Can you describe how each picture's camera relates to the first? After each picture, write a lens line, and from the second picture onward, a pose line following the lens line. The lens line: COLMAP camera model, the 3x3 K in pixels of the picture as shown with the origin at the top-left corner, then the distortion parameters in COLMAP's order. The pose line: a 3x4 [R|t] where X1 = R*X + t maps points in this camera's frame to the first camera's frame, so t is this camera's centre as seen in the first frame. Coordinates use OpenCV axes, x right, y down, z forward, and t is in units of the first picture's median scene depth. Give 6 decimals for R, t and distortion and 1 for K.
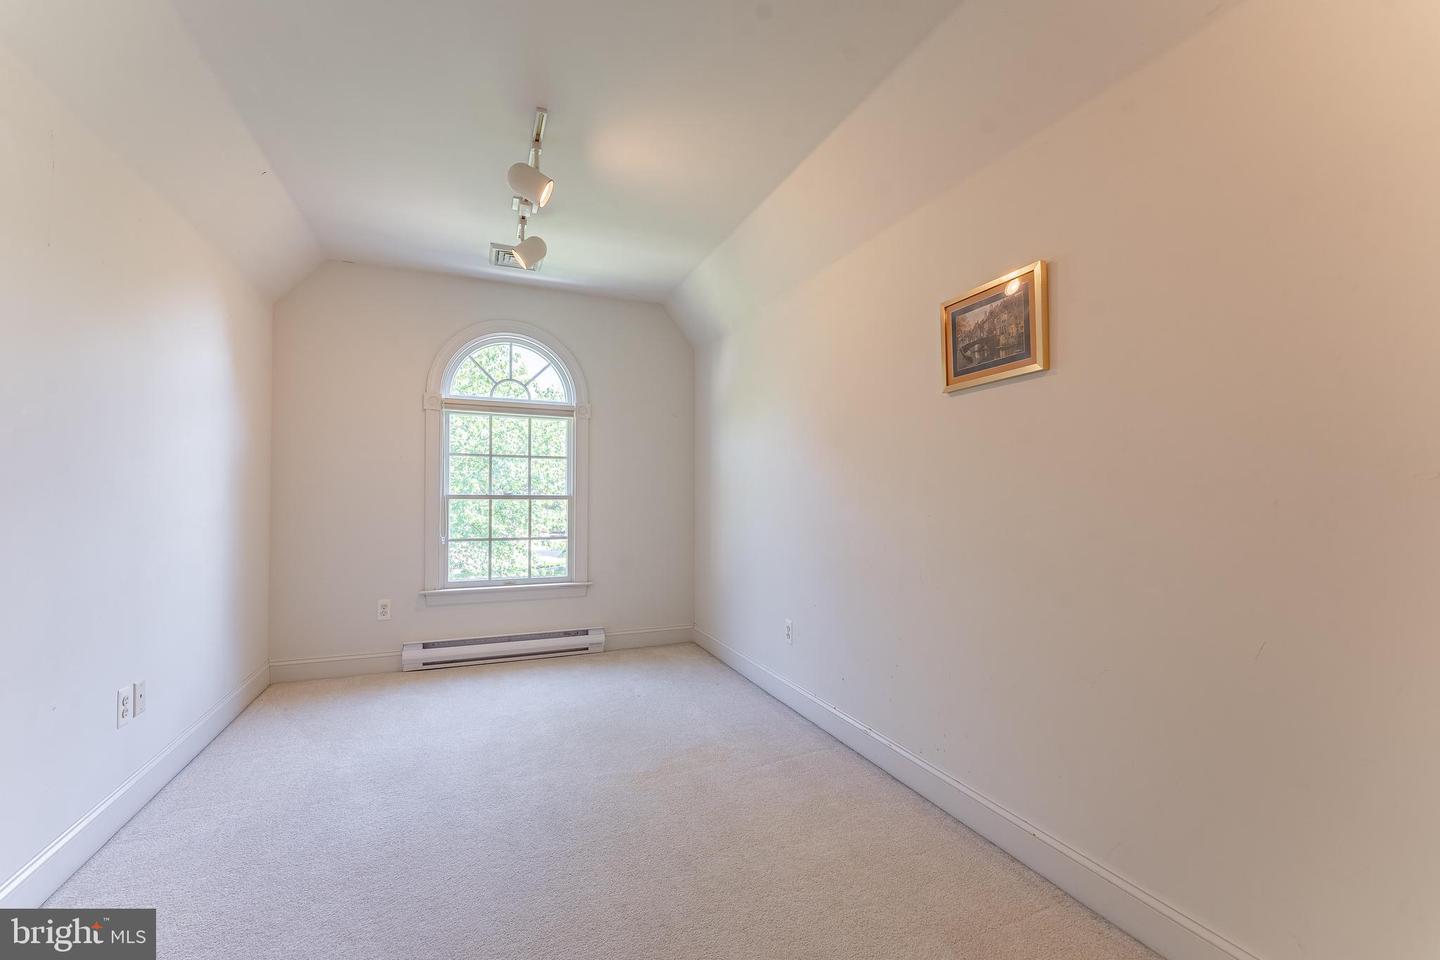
lens RADIAL K [[586.3, 0, 718.3], [0, 586.3, 488.9], [0, 0, 1]] dist [0.001367, -0.001240]
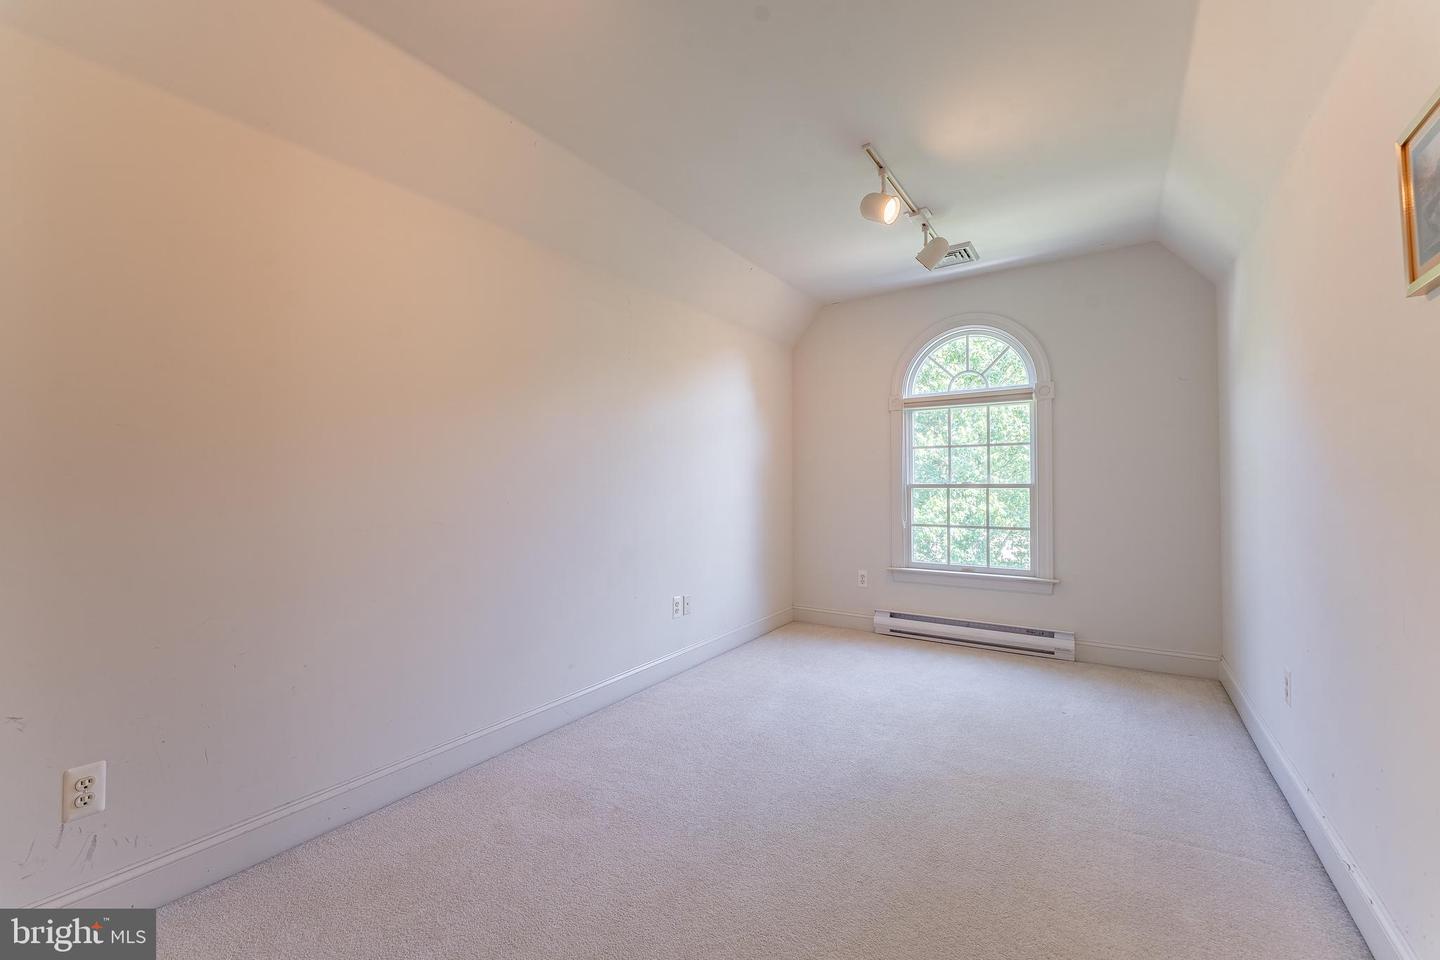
lens RADIAL K [[586.3, 0, 714.9], [0, 586.3, 476.0], [0, 0, 1]] dist [0.001367, -0.001240]
pose [[0.538287, -0.020417, -0.842514, 0.279389], [0.019265, 0.999743, -0.011919, 0.000292], [0.842541, -0.009815, 0.538542, 0.079641]]
